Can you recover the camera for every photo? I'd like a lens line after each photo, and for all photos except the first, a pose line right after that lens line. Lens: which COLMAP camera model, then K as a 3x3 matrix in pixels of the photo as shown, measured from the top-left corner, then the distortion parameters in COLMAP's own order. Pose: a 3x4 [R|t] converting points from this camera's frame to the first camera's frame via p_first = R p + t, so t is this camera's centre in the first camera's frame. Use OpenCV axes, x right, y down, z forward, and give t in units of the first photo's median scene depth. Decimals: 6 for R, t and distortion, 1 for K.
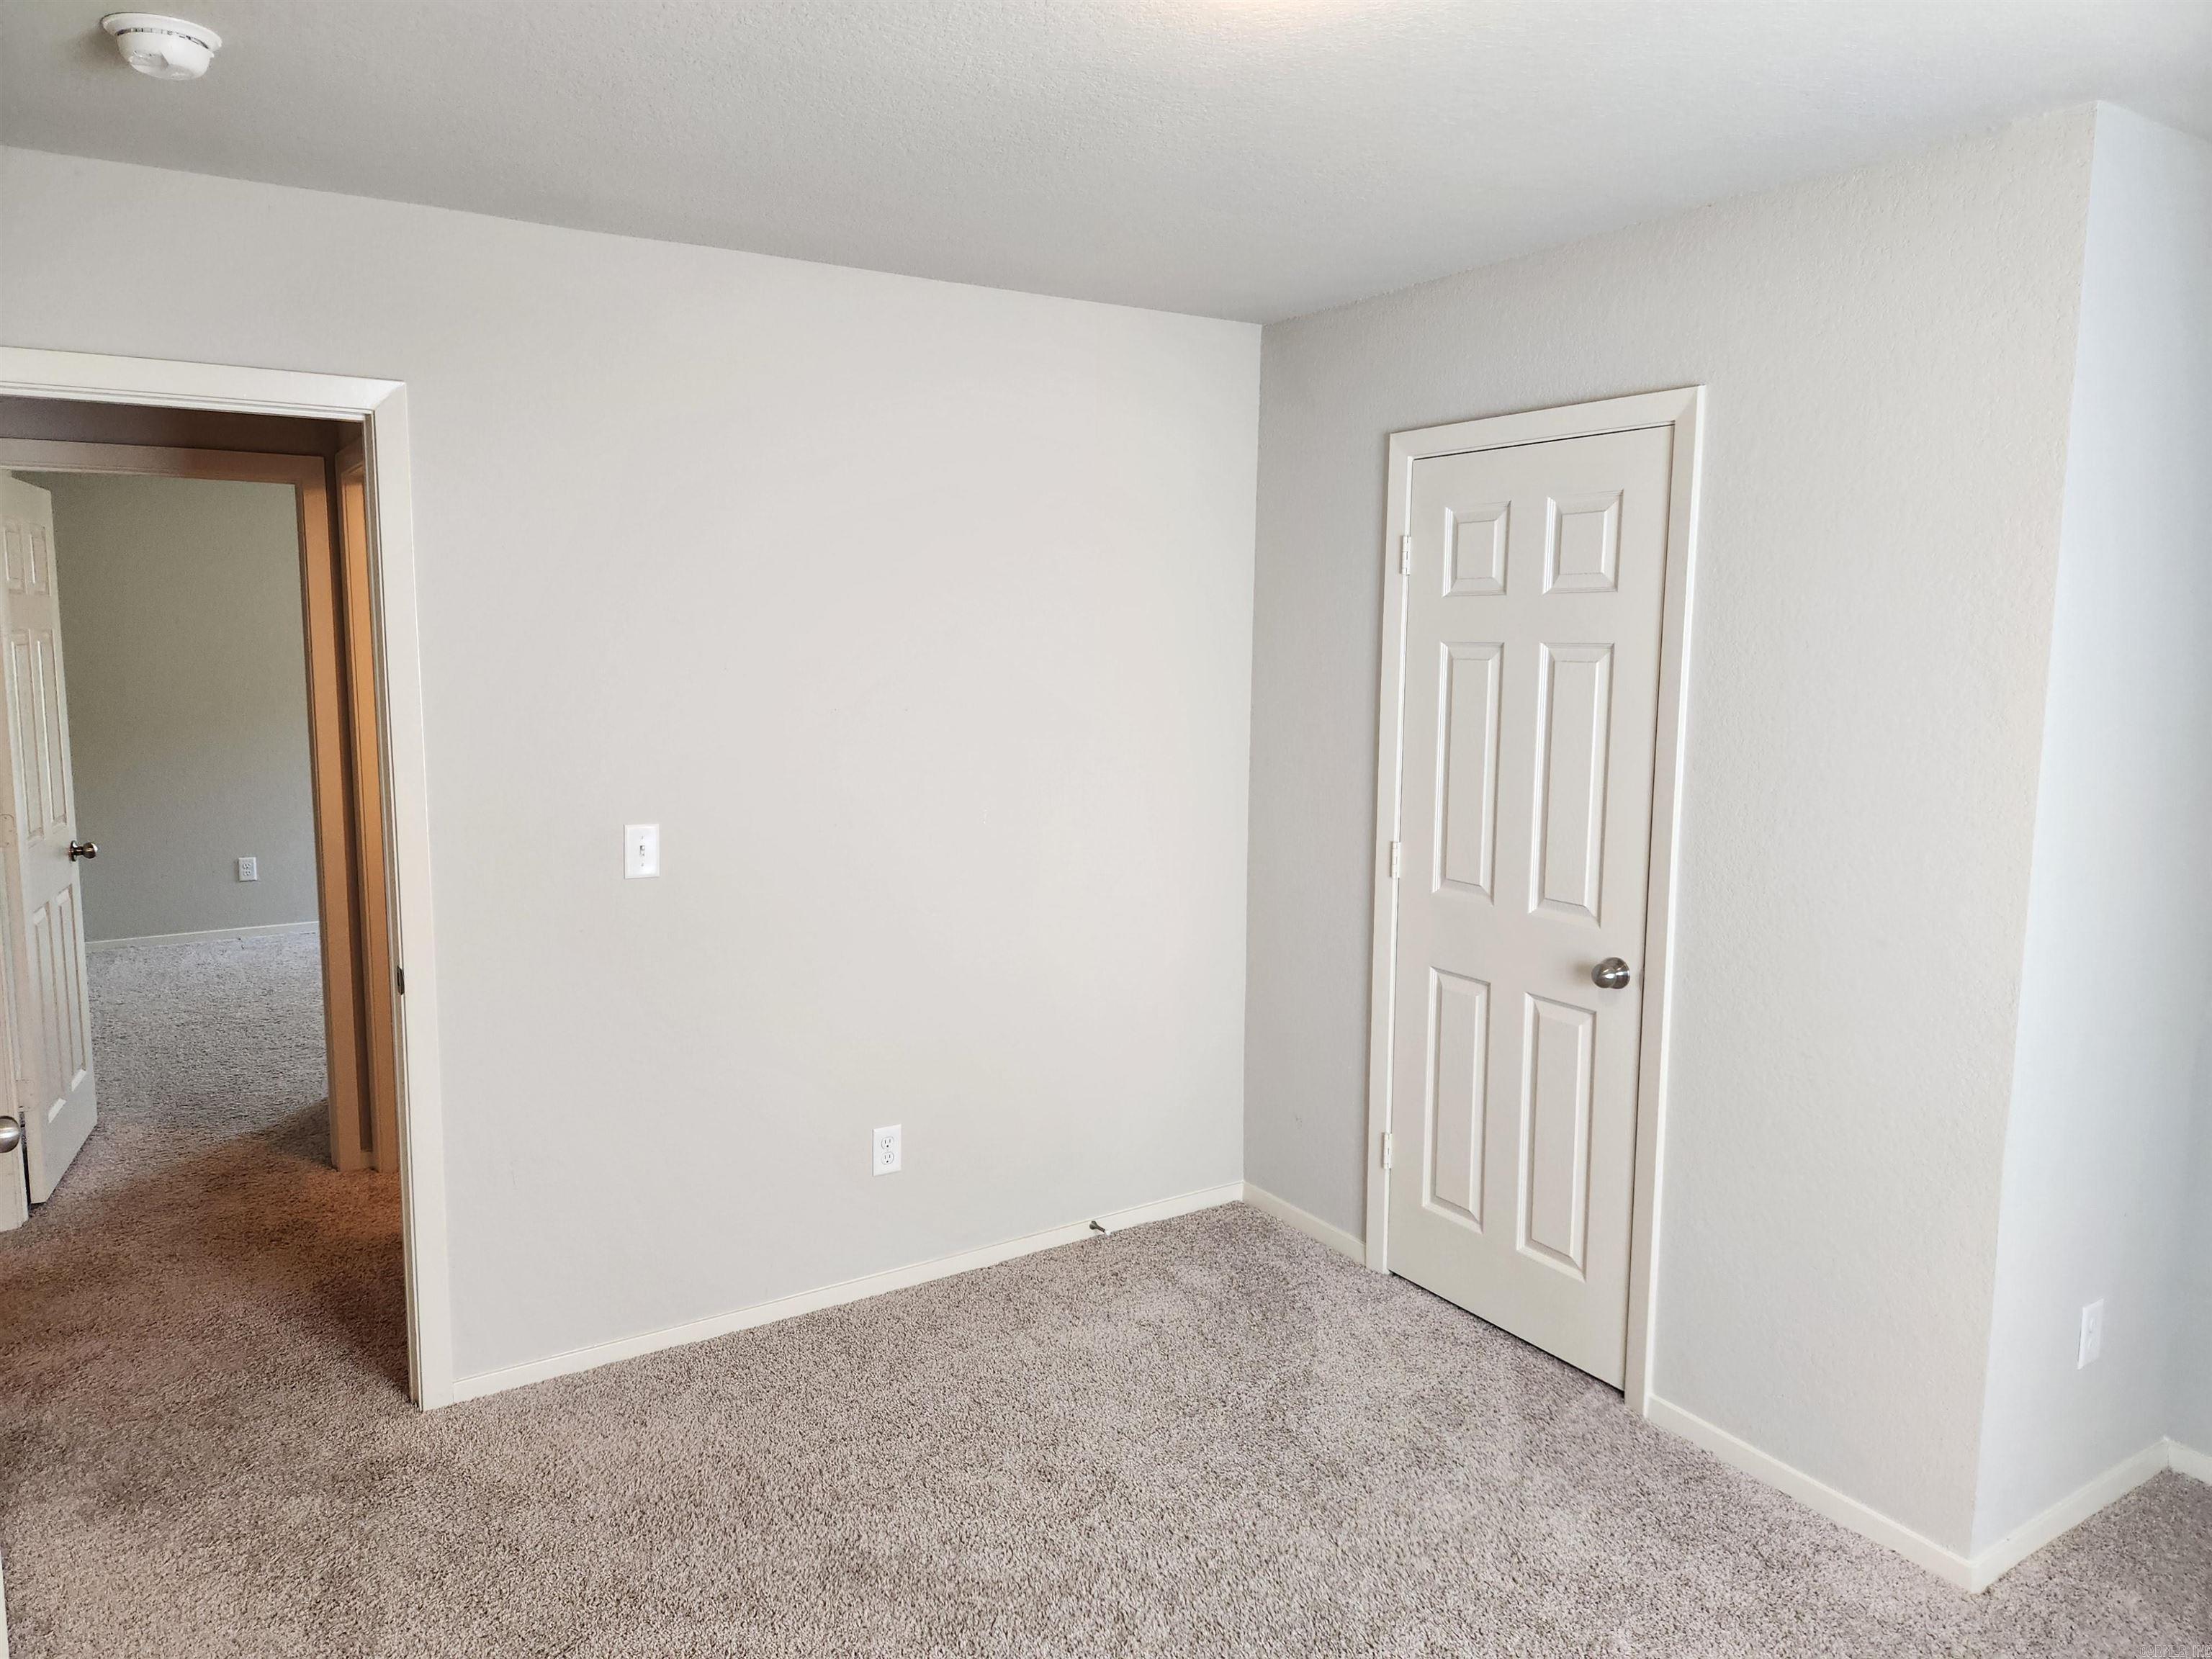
lens RADIAL K [[1472.8, 0, 1122.2], [0, 1472.8, 826.9], [0, 0, 1]] dist [0.067996, -0.063022]
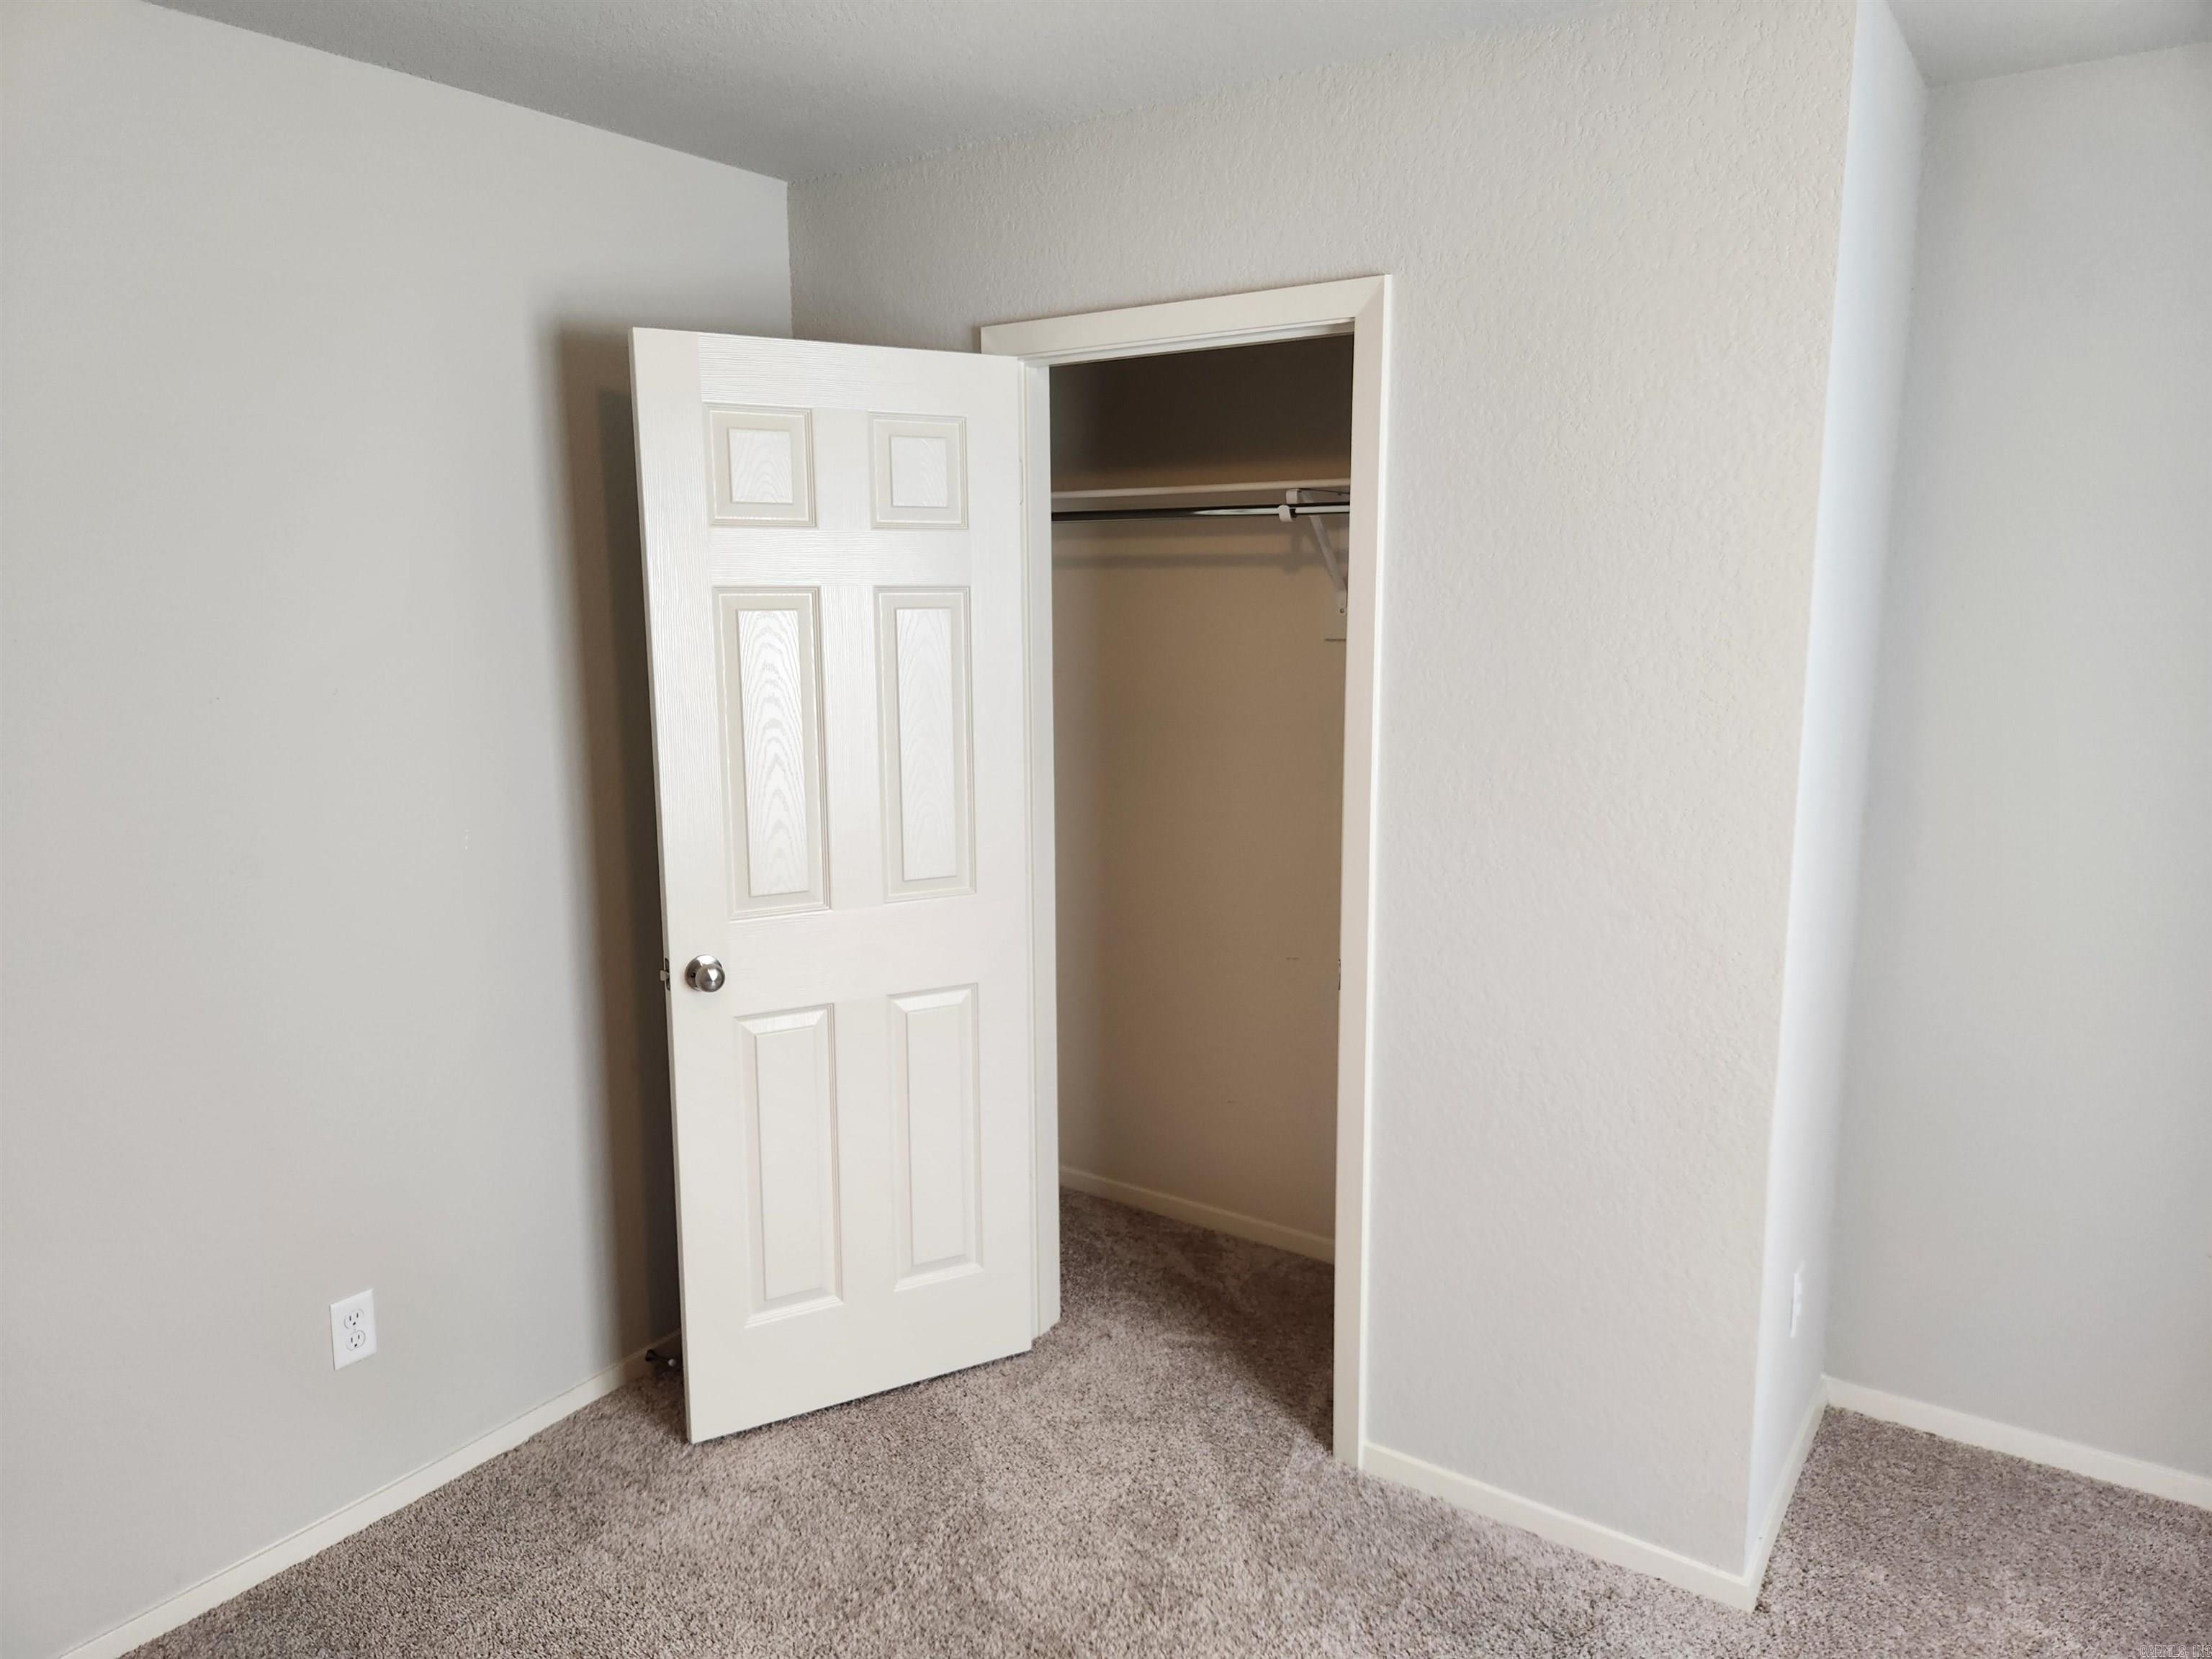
lens RADIAL K [[1472.8, 0, 1090.0], [0, 1472.8, 833.4], [0, 0, 1]] dist [0.067996, -0.063022]
pose [[0.925256, -0.077855, 0.371269, -0.091845], [0.064220, 0.996734, 0.048970, -0.030305], [-0.373869, -0.021466, 0.927233, 0.249747]]
